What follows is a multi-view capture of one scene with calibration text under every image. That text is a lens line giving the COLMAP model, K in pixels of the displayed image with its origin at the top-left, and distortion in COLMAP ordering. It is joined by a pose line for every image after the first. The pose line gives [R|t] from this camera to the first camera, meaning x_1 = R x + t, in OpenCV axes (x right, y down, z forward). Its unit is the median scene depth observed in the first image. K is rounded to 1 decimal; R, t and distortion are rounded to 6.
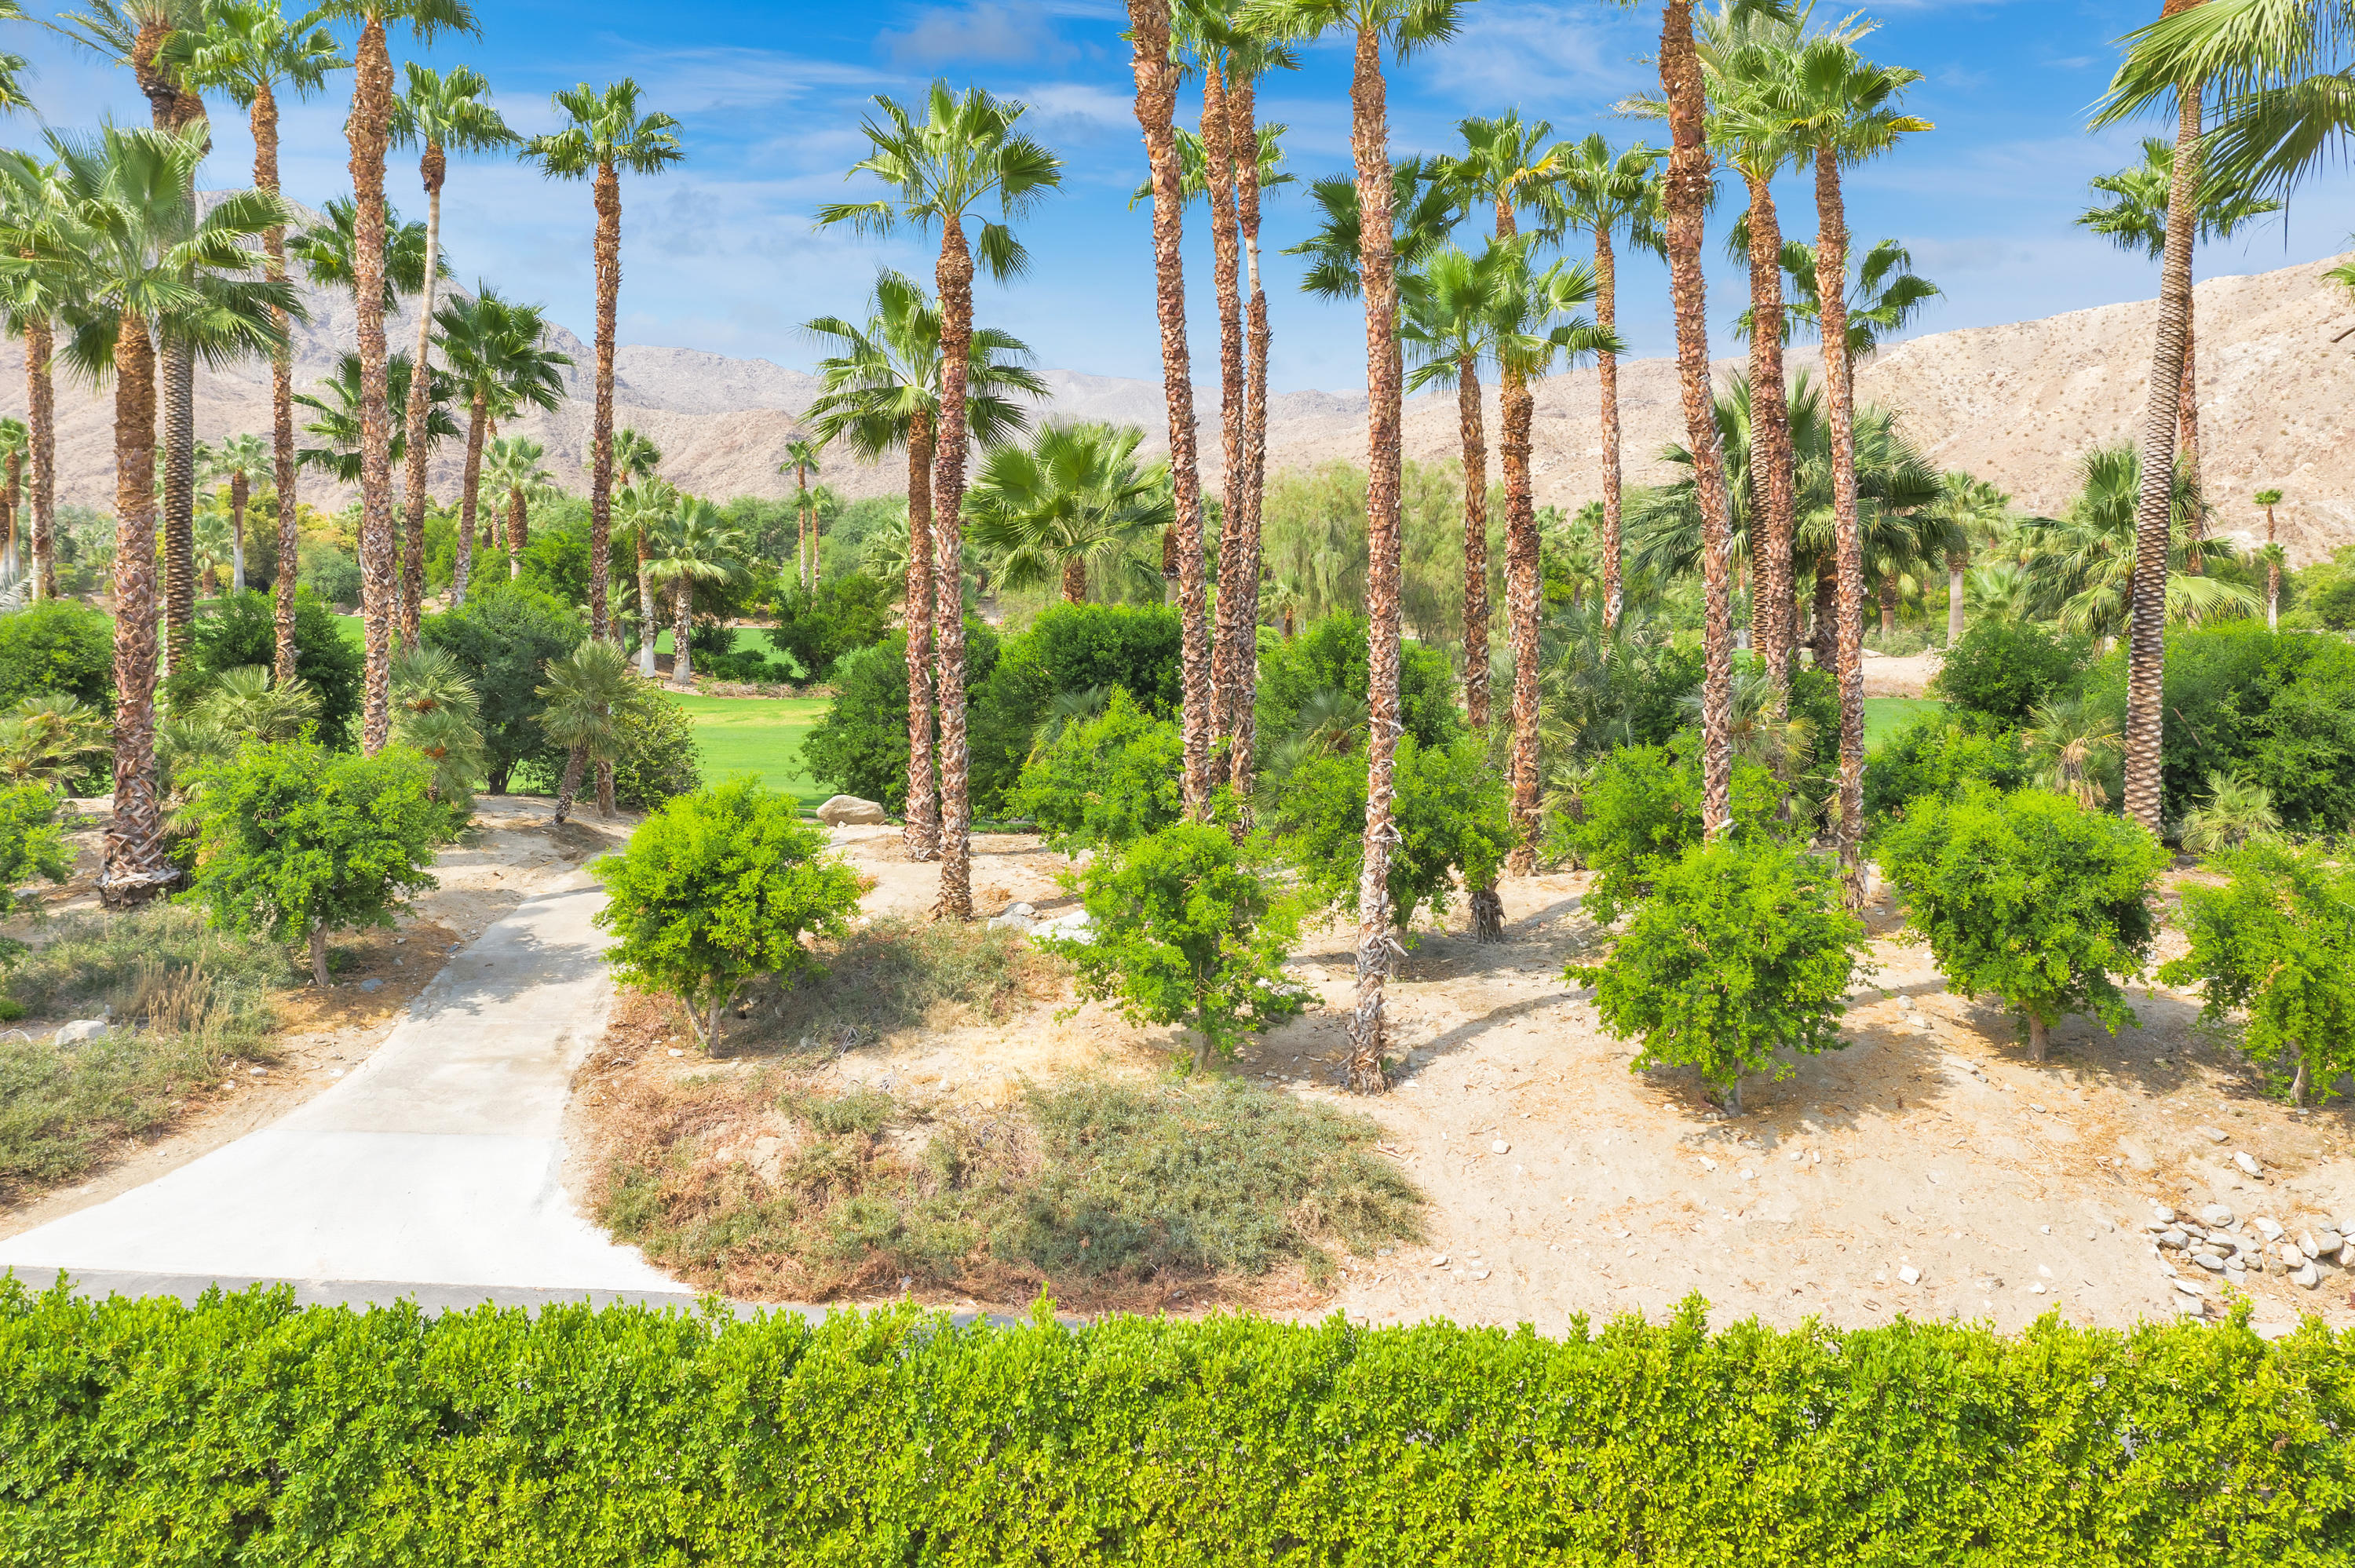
lens RADIAL K [[1959.4, 0, 1185.4], [0, 1959.4, 640.5], [0, 0, 1]] dist [0.000583, 0.002787]
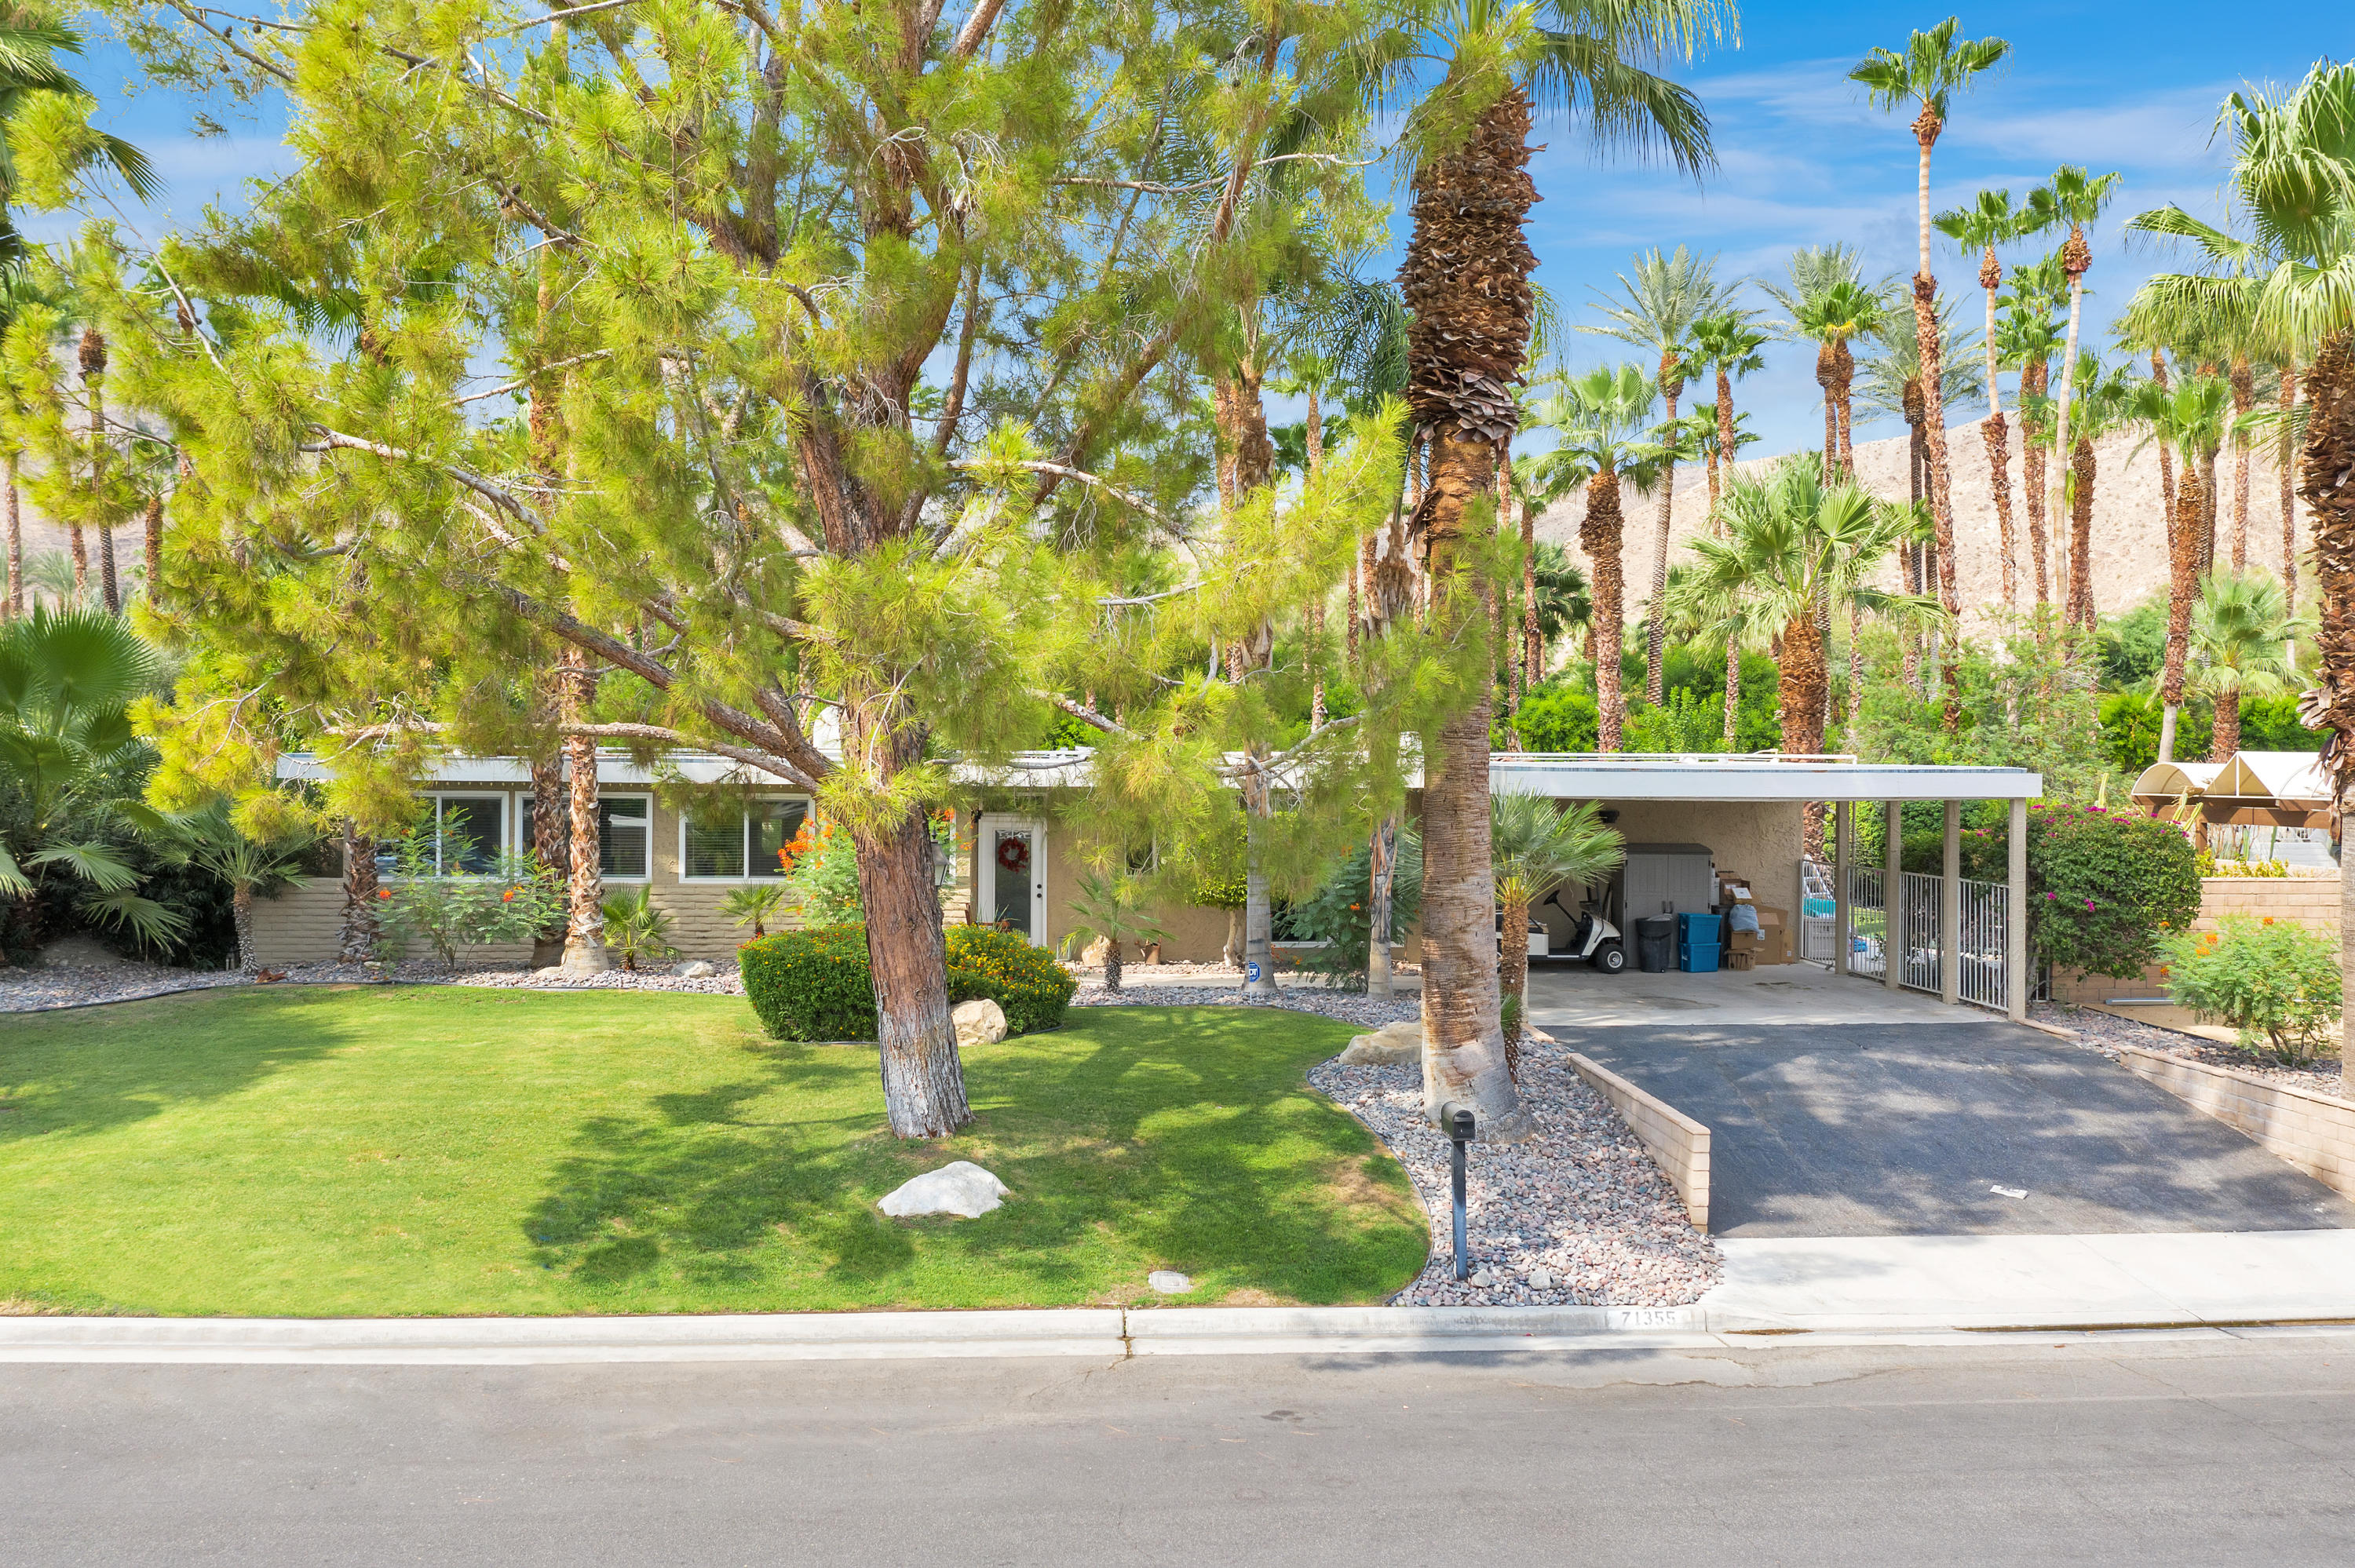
lens RADIAL K [[1936.1, 0, 1180.1], [0, 1936.1, 774.4], [0, 0, 1]] dist [-0.011069, 0.003563]
pose [[0.996350, -0.000179, 0.085362, -0.185764], [-0.000775, 0.999938, 0.011150, 0.098138], [-0.085359, -0.011175, 0.996288, -0.941298]]
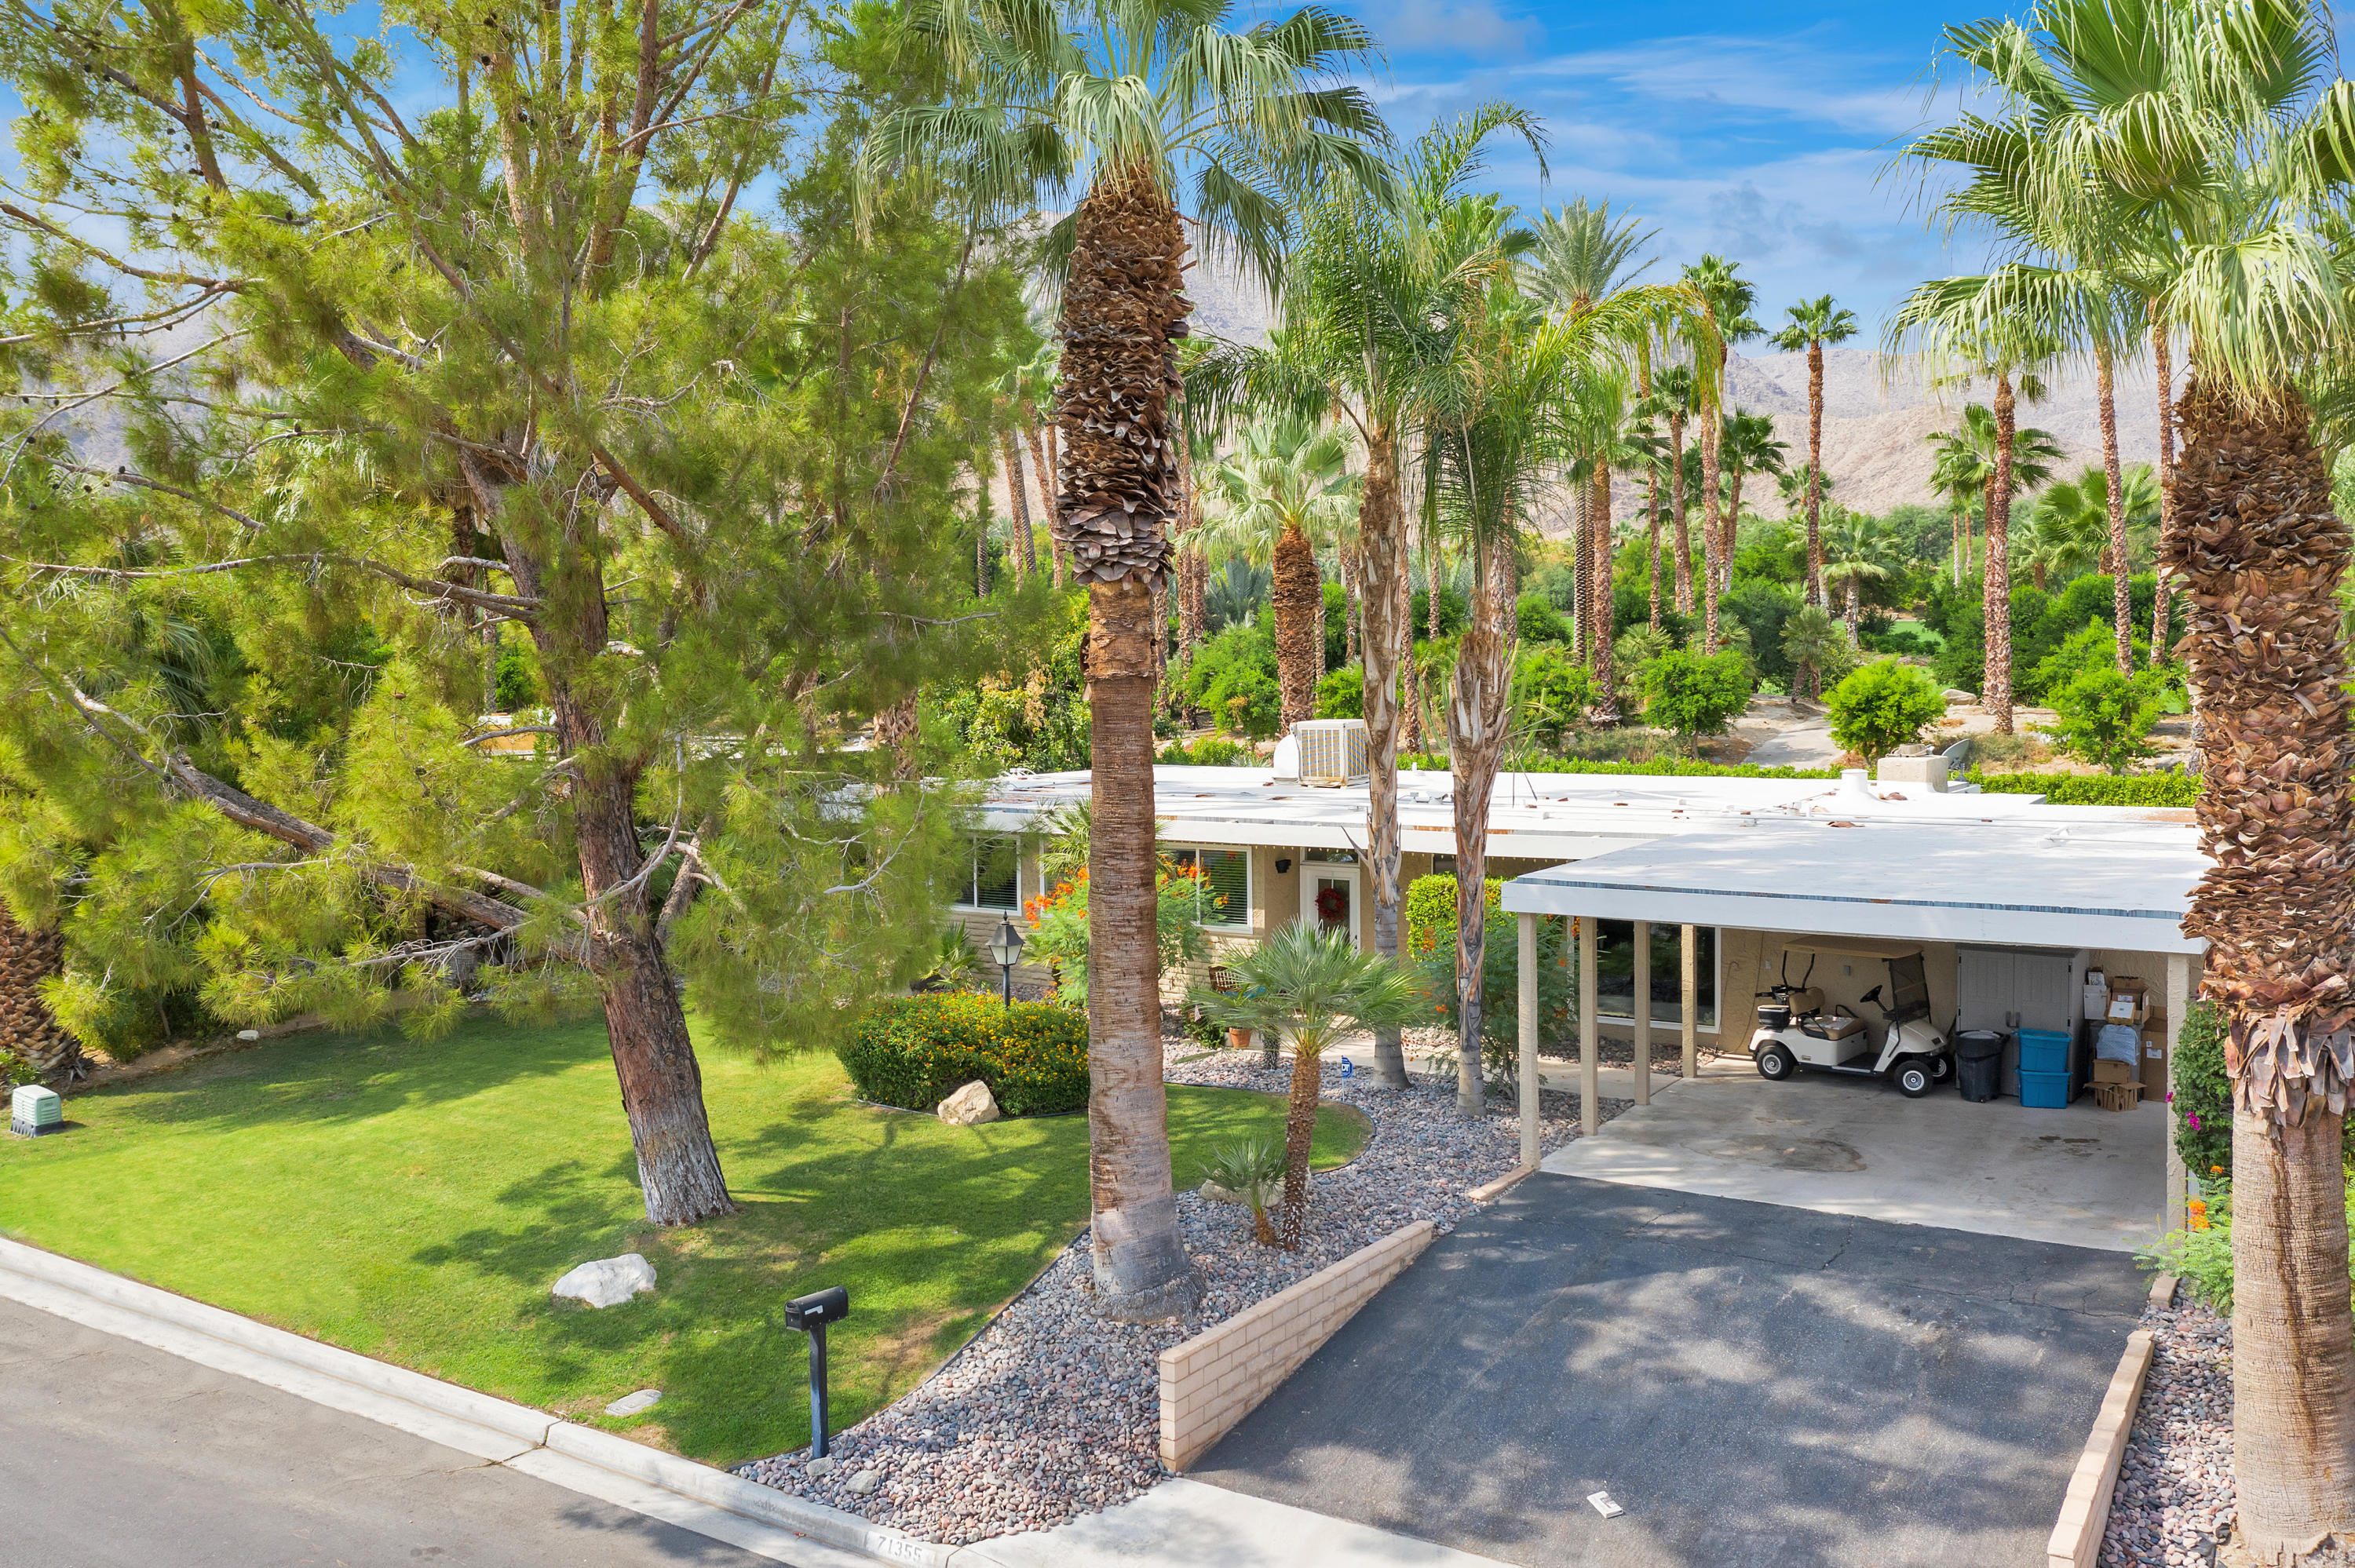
lens RADIAL K [[1936.1, 0, 1180.1], [0, 1936.1, 774.4], [0, 0, 1]] dist [-0.011069, 0.003563]
pose [[0.835817, 0.012664, -0.548863, 0.200007], [0.022688, 0.998083, 0.057579, 0.038837], [0.548540, -0.060578, 0.833927, -0.837427]]
